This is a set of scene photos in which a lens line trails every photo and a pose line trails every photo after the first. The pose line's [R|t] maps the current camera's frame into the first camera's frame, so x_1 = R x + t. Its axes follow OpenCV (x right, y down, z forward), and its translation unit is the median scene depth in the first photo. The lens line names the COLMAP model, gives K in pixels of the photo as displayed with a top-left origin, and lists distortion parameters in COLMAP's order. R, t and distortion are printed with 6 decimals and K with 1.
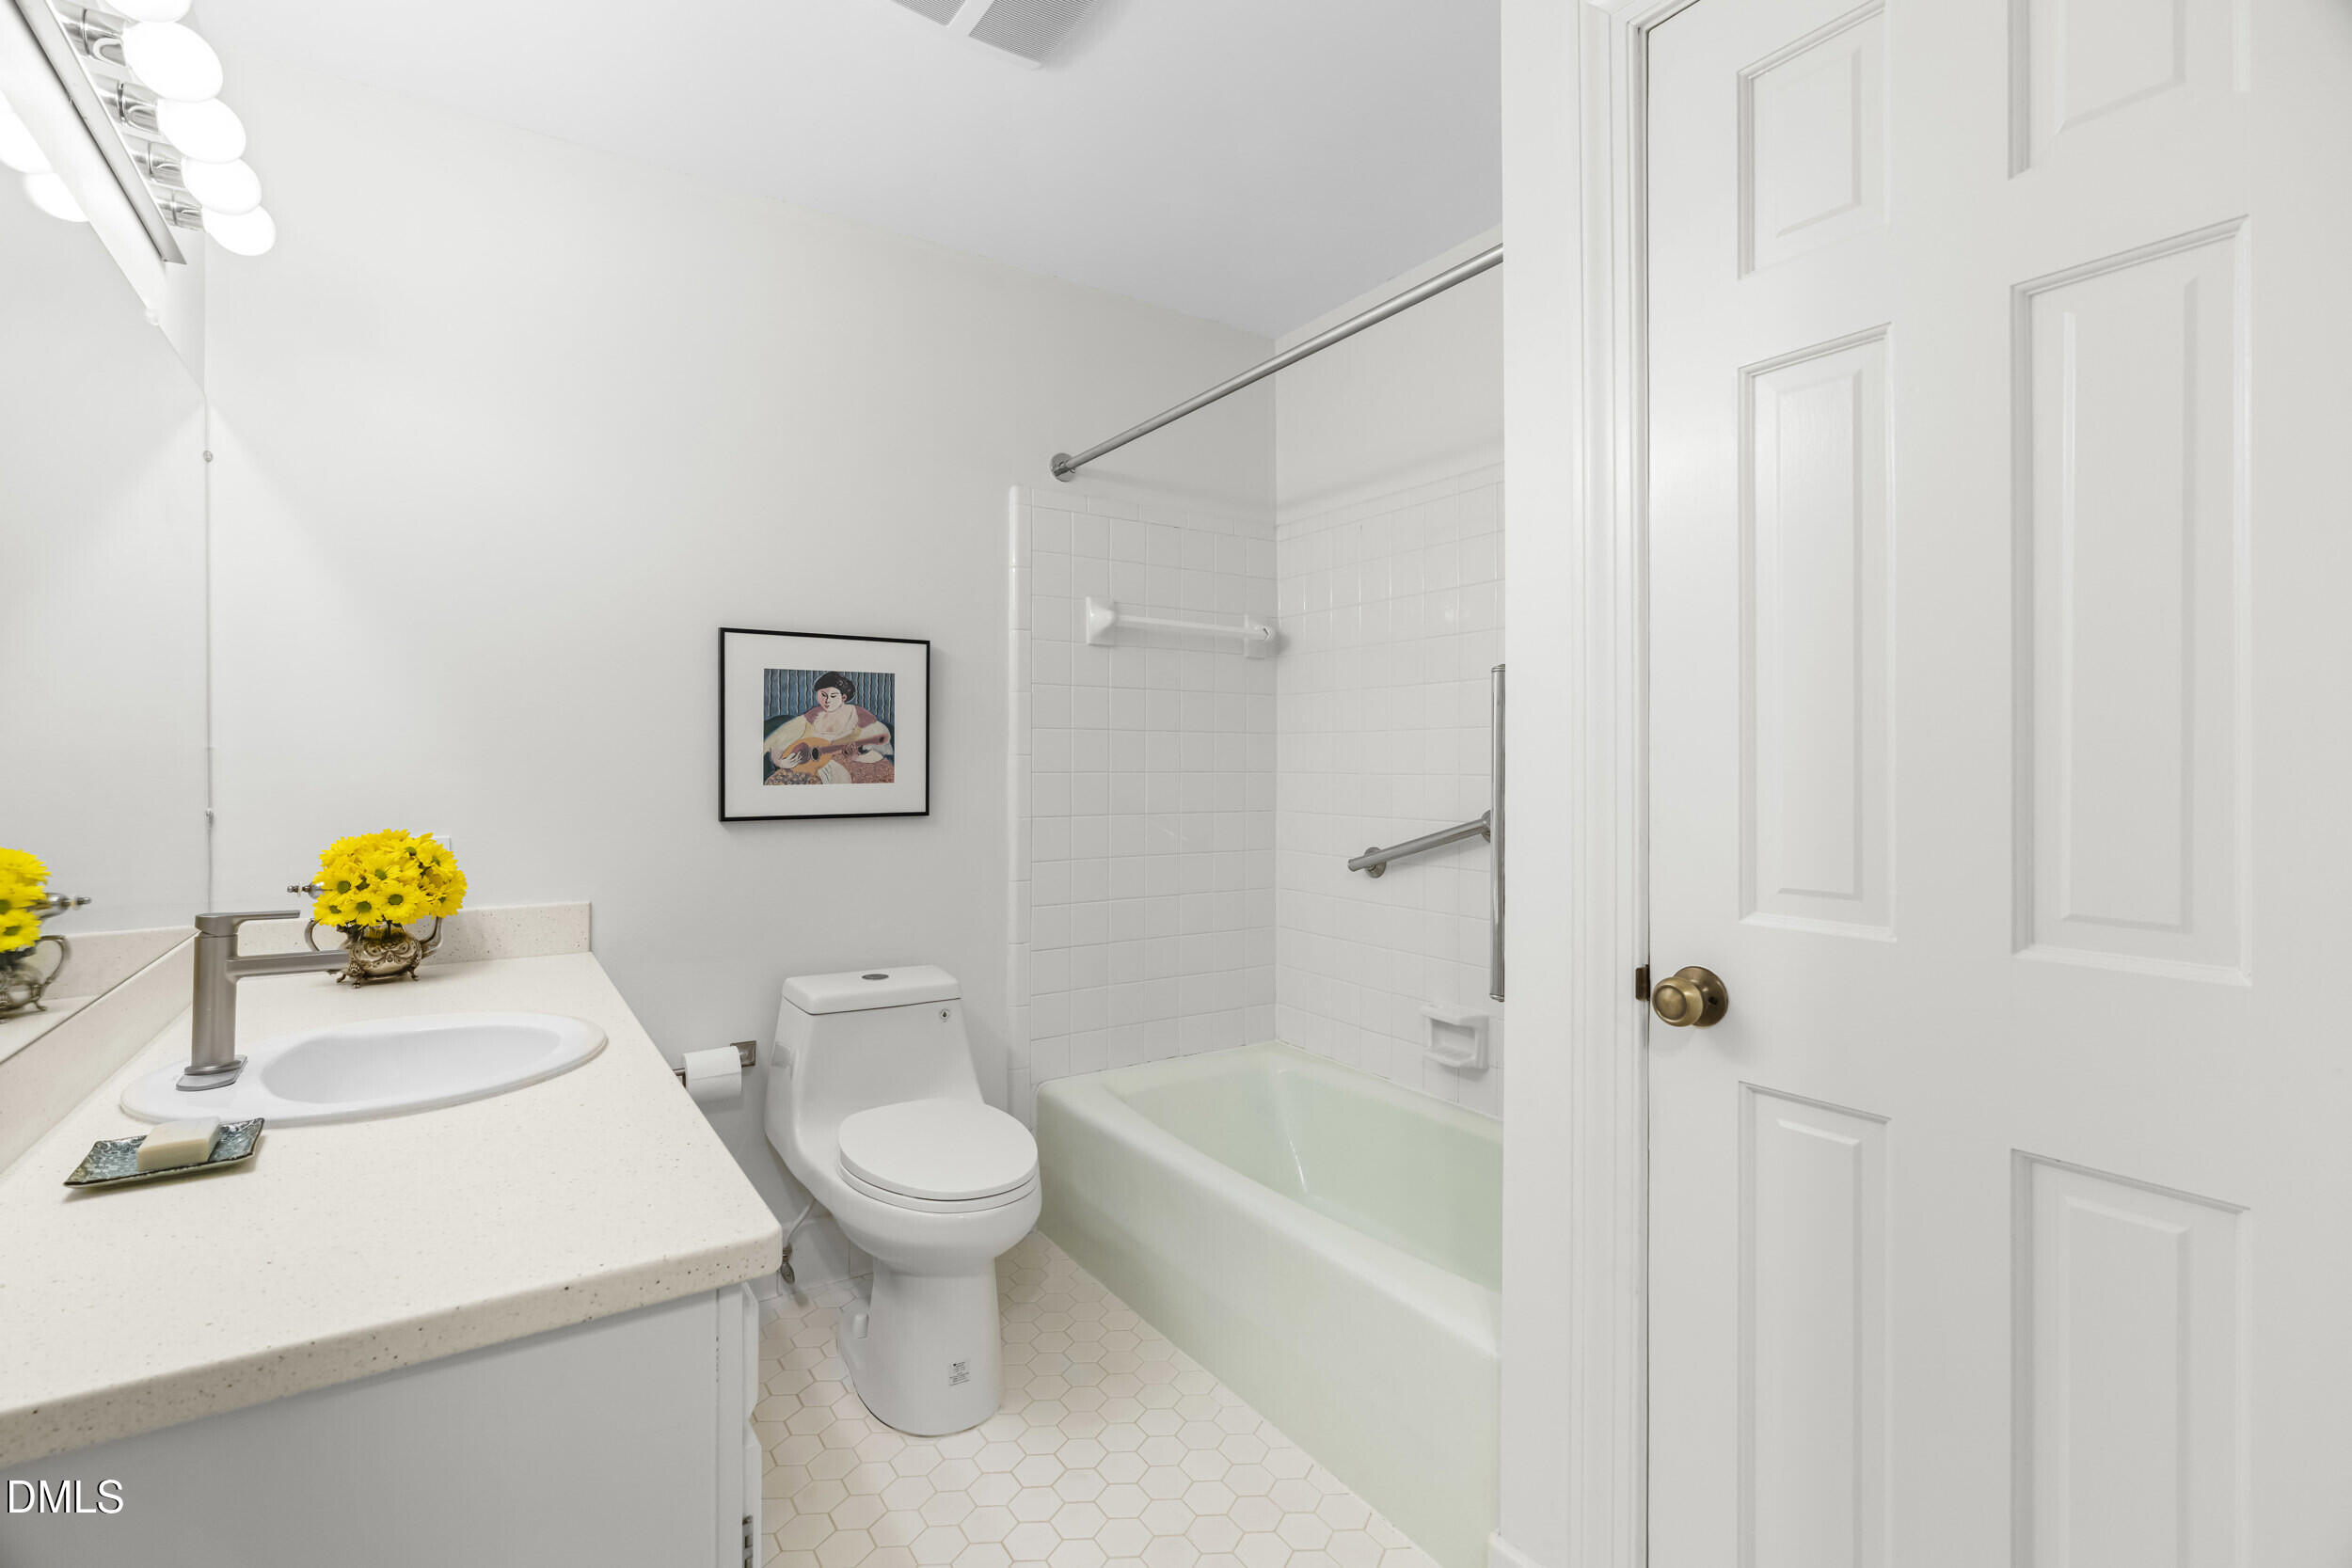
lens RADIAL K [[1055.4, 0, 1170.8], [0, 1055.4, 765.9], [0, 0, 1]] dist [-0.019073, -0.000312]
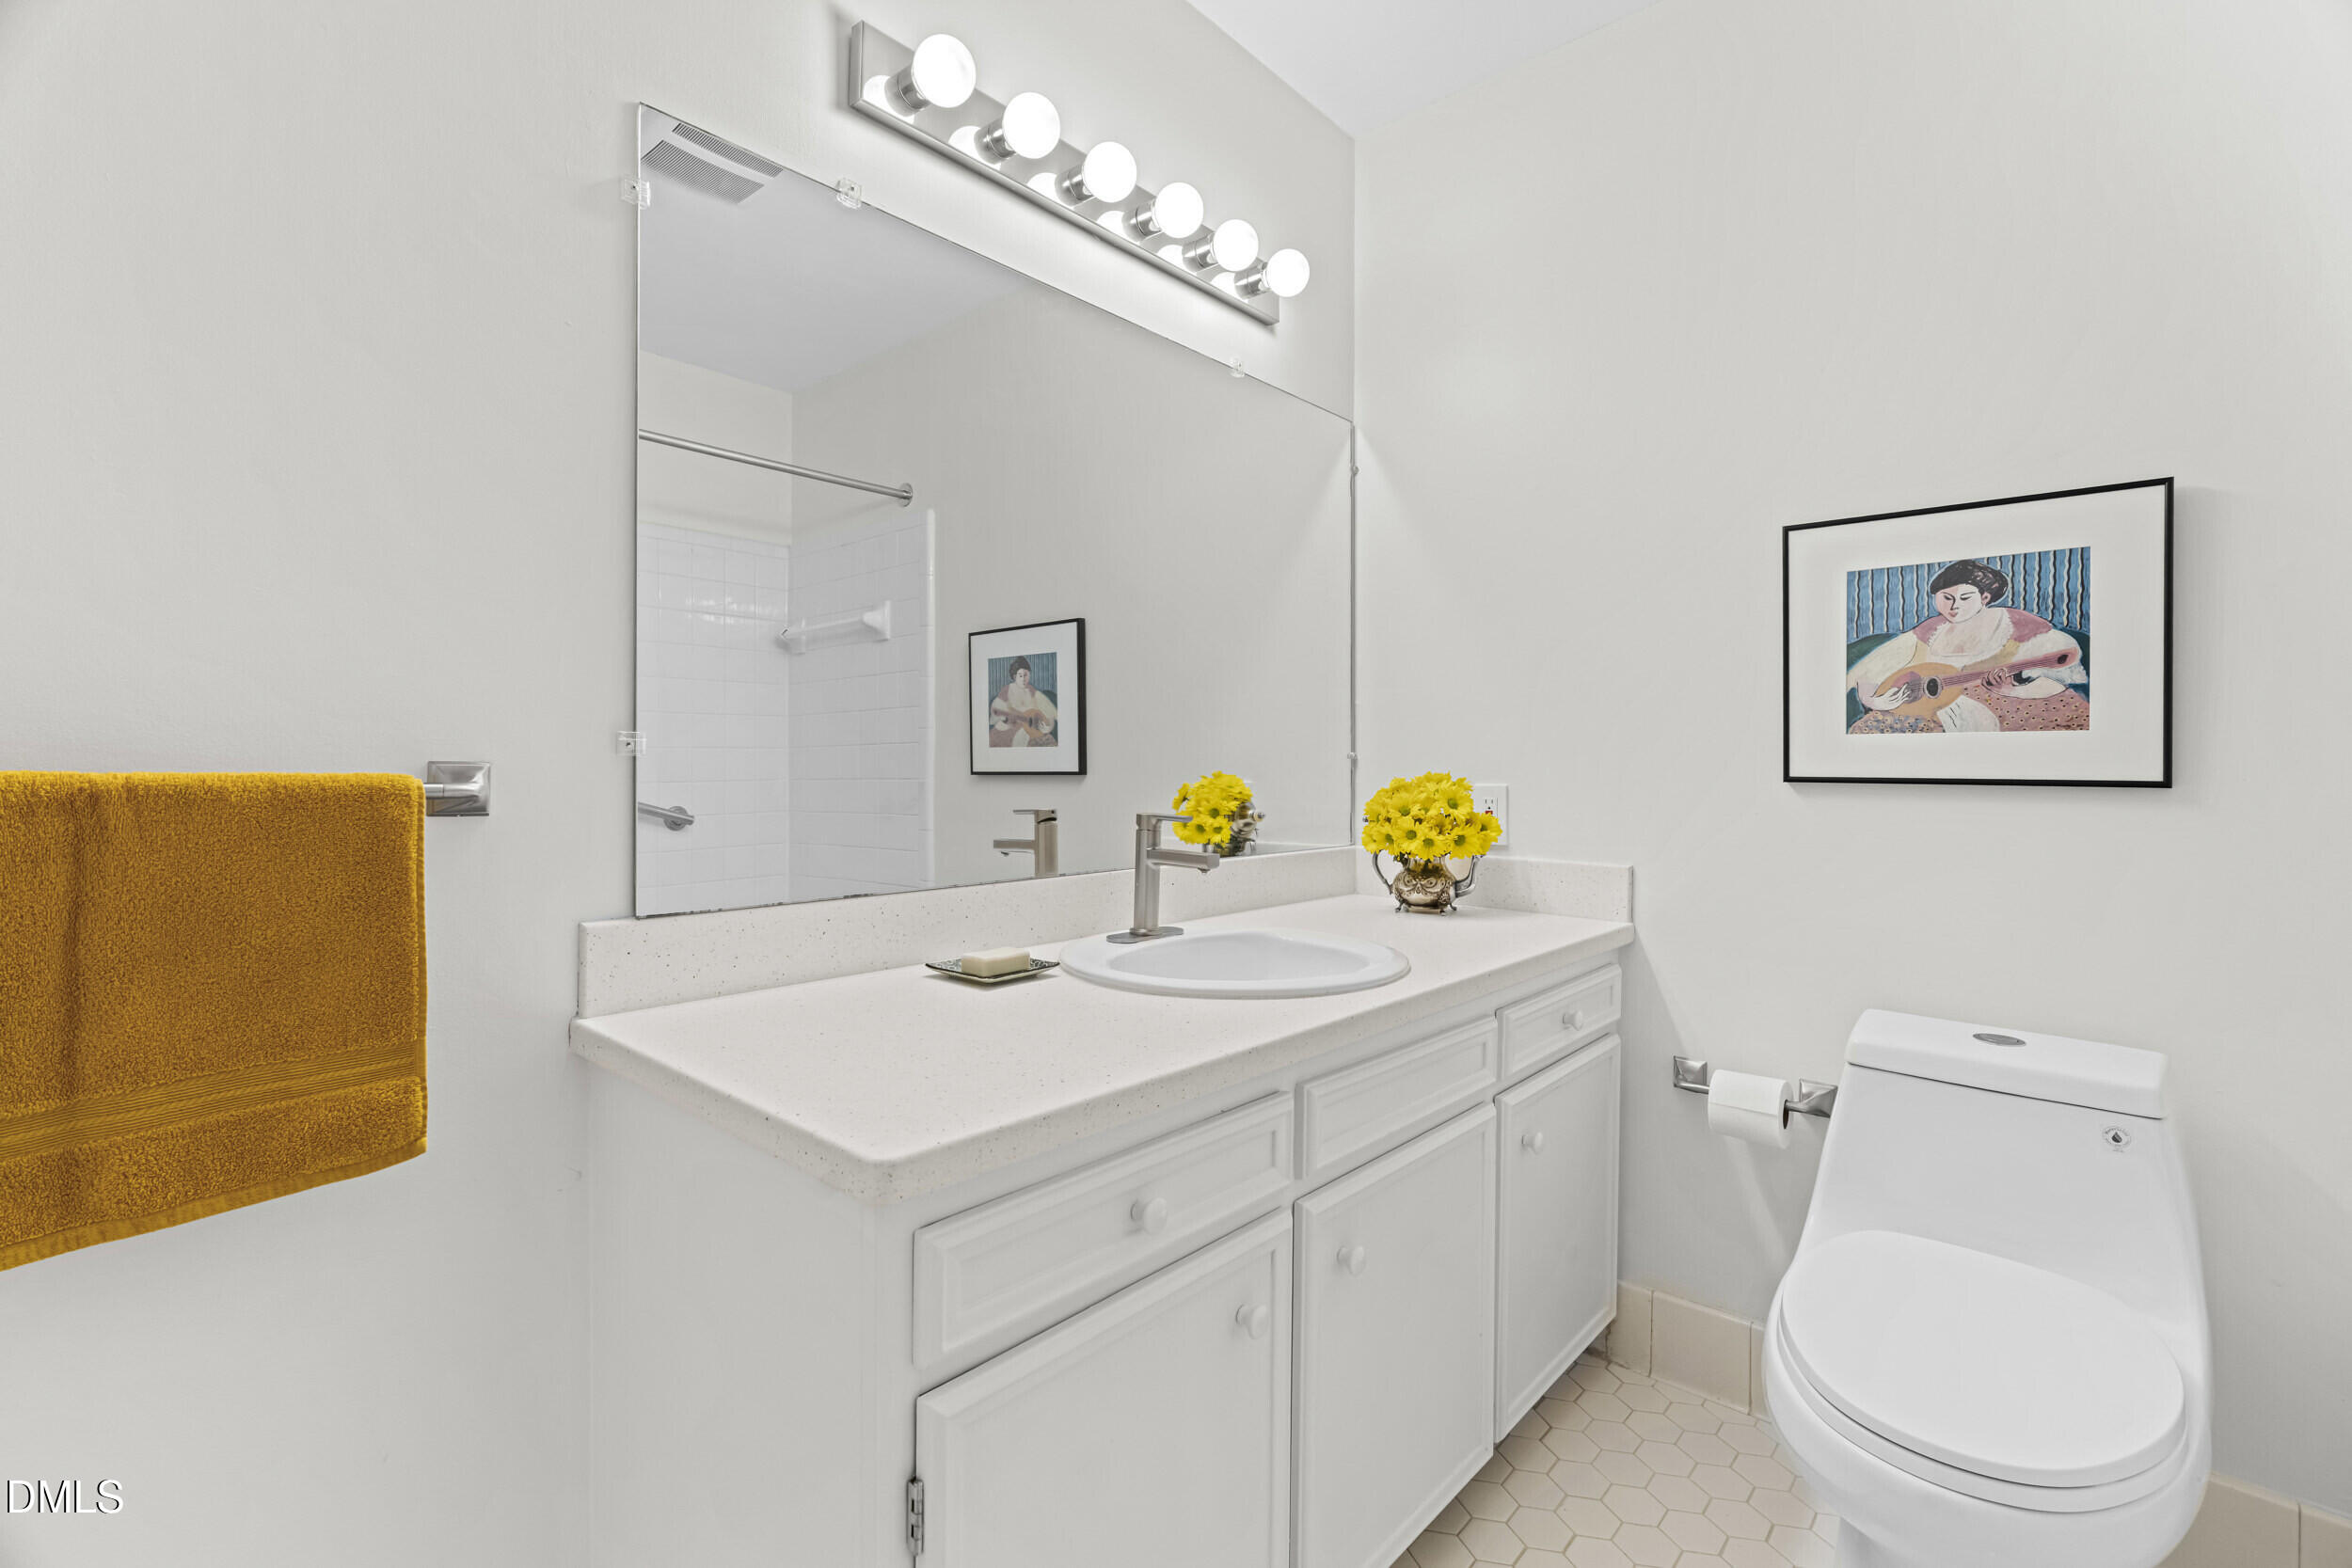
lens RADIAL K [[1055.4, 0, 1167.4], [0, 1055.4, 775.1], [0, 0, 1]] dist [-0.019073, -0.000312]
pose [[0.230524, 0.014842, -0.972953, 0.199440], [-0.007670, 0.999880, 0.013435, 0.039371], [0.973036, 0.004366, 0.230610, 0.372840]]
